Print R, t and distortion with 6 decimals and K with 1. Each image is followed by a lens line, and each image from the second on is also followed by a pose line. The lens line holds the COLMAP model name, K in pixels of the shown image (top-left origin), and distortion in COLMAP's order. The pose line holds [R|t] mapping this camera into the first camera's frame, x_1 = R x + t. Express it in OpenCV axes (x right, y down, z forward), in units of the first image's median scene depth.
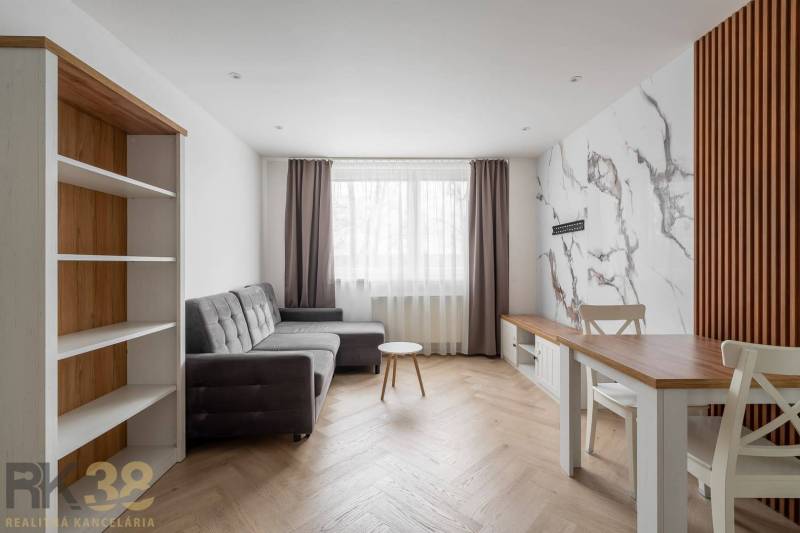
lens RADIAL K [[361.2, 0, 402.8], [0, 361.2, 264.3], [0, 0, 1]] dist [-0.004138, -0.000224]
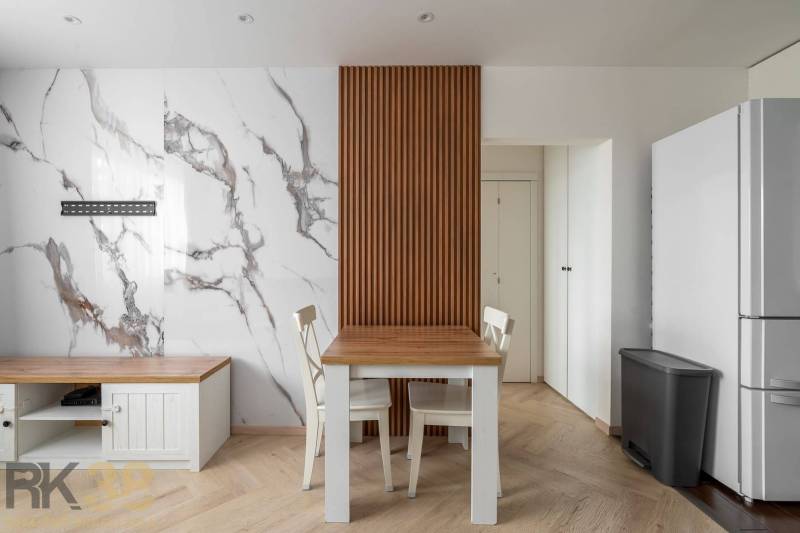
lens RADIAL K [[361.2, 0, 402.1], [0, 361.2, 263.1], [0, 0, 1]] dist [-0.004138, -0.000224]
pose [[0.032045, -0.005387, 0.999472, -0.237943], [0.002287, 0.999983, 0.005317, -0.004338], [-0.999484, 0.002116, 0.032057, 0.584318]]
